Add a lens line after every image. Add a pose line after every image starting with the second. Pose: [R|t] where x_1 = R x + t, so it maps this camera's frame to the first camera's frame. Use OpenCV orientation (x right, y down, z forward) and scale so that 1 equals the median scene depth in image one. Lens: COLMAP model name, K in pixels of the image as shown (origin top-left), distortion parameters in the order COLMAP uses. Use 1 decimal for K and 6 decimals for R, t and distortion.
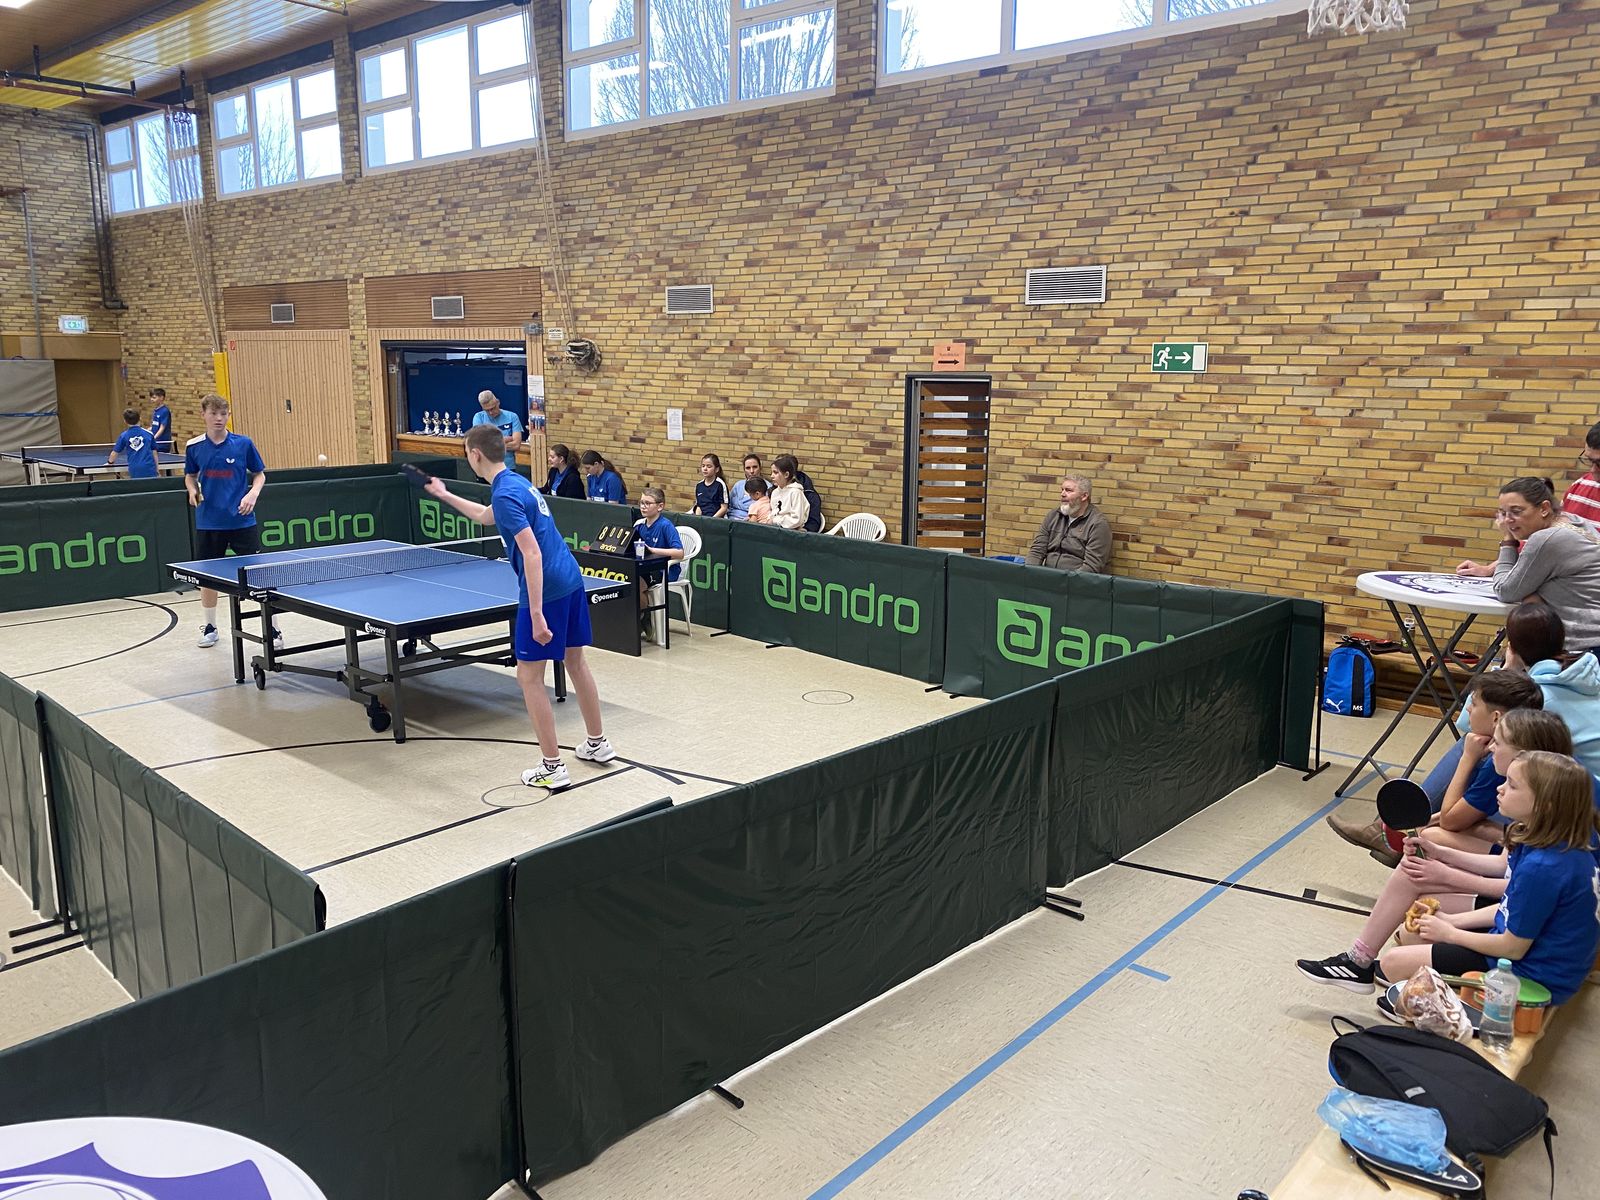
lens RADIAL K [[1223.5, 0, 835.1], [0, 1223.5, 599.8], [0, 0, 1]] dist [0.014482, -0.014830]
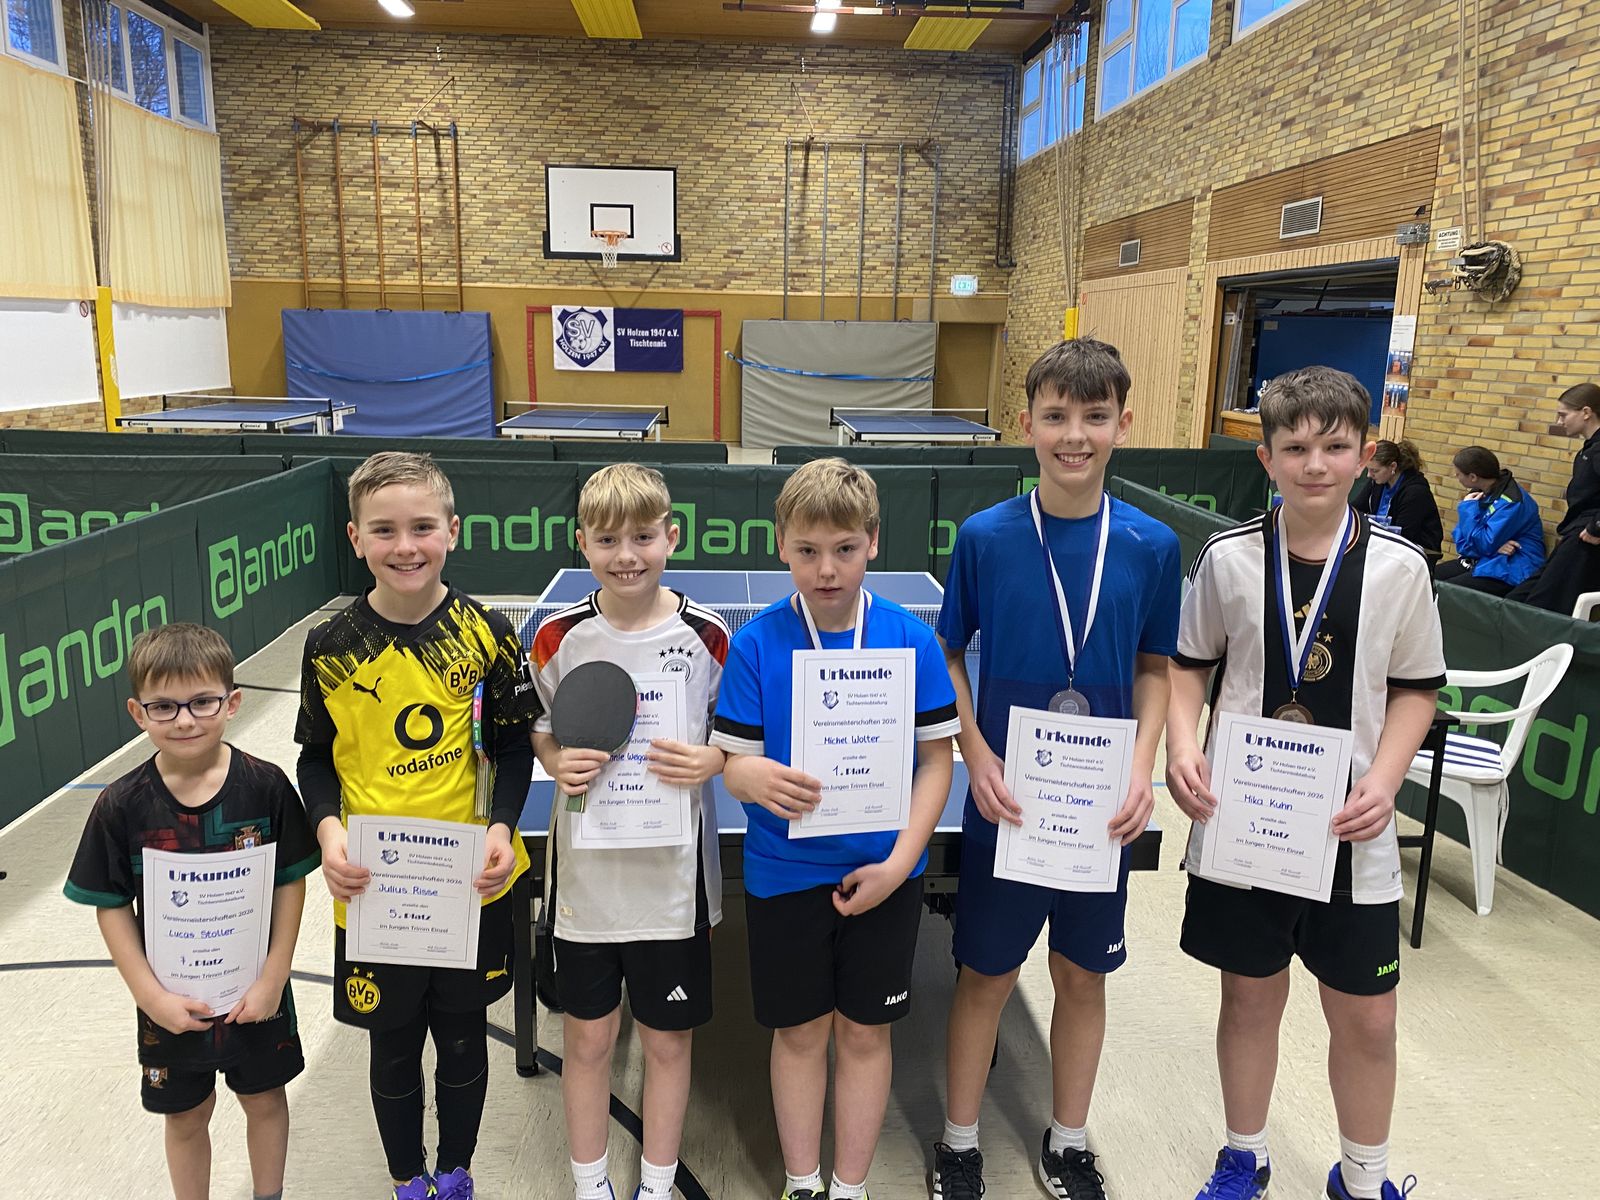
lens RADIAL K [[1227.3, 0, 796.7], [0, 1227.3, 590.1], [0, 0, 1]] dist [0.022612, -0.019231]
pose [[0.692452, 0.148351, -0.706047, -0.009635], [-0.149676, 0.986878, 0.060564, -0.047267], [0.705768, 0.063740, 0.705570, 0.403130]]
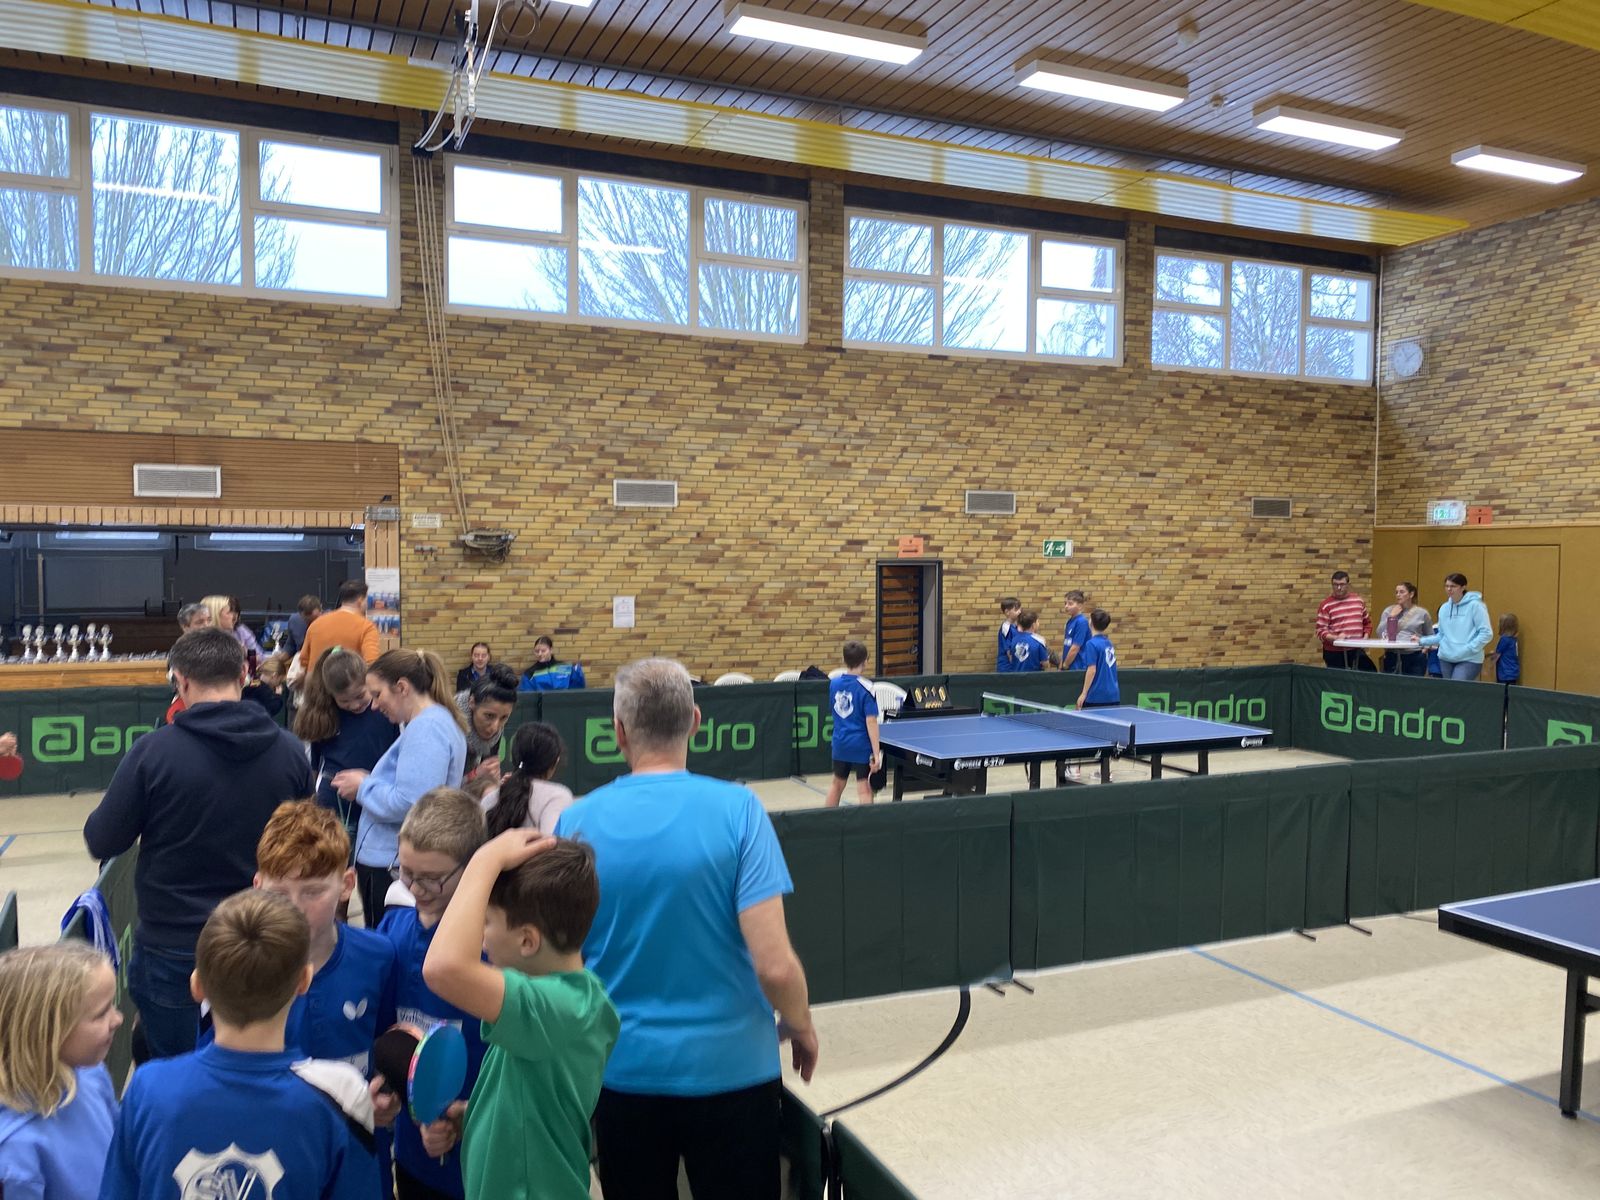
lens RADIAL K [[1209.8, 0, 788.6], [0, 1209.8, 605.6], [0, 0, 1]] dist [0.070636, -0.099899]
pose [[0.432468, -0.044930, 0.900529, -0.920518], [0.172593, 0.984414, -0.033771, -0.086371], [-0.884976, 0.170030, 0.433482, 0.417885]]
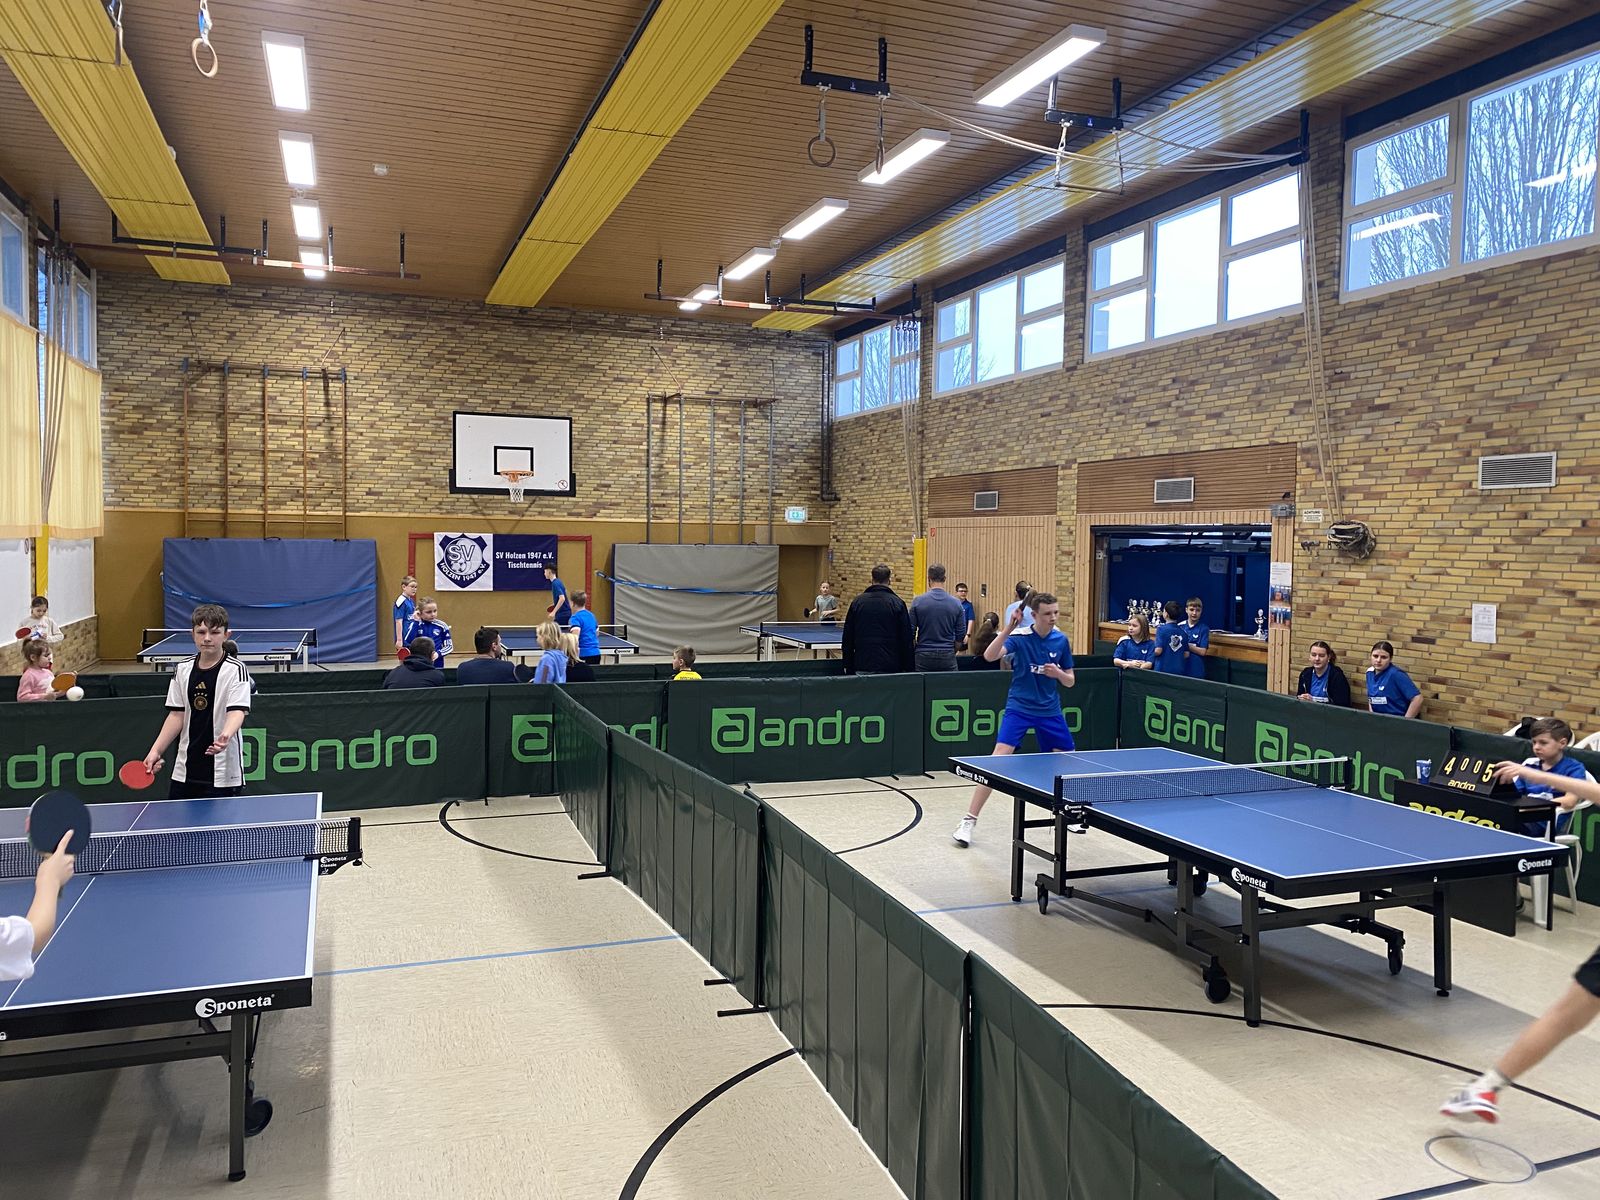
lens RADIAL K [[1209.5, 0, 797.4], [0, 1209.5, 592.0], [0, 0, 1]] dist [0.104050, -0.226015]
pose [[0.875701, 0.022437, -0.482332, -0.131272], [-0.097796, 0.986458, -0.131667, -0.013098], [0.472846, 0.162471, 0.866037, 0.081776]]
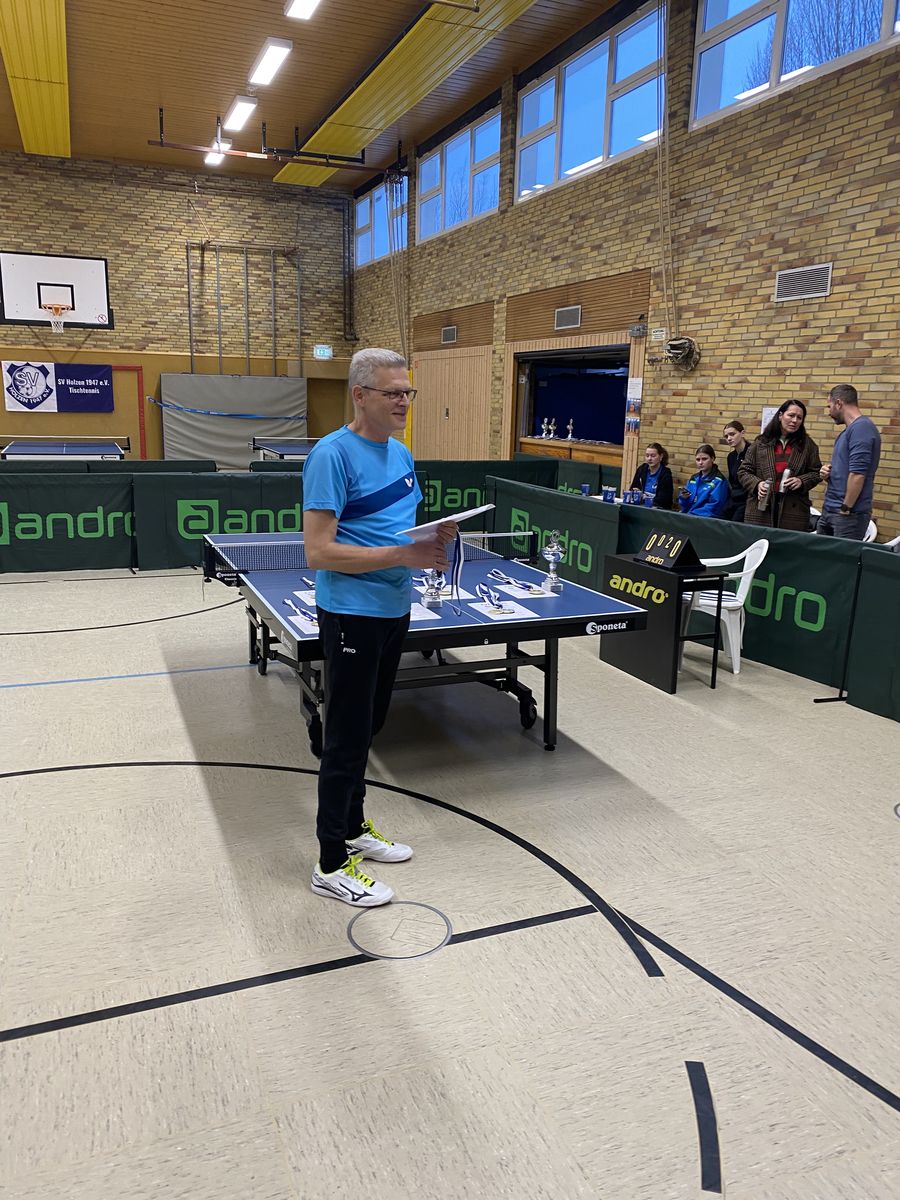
lens RADIAL K [[917.8, 0, 464.4], [0, 917.8, 593.1], [0, 0, 1]] dist [0.015729, -0.007026]
pose [[0.891137, 0.106634, -0.441026, -0.017529], [-0.102530, 0.994176, 0.033206, -0.017577], [0.441998, 0.015627, 0.896880, 0.270900]]
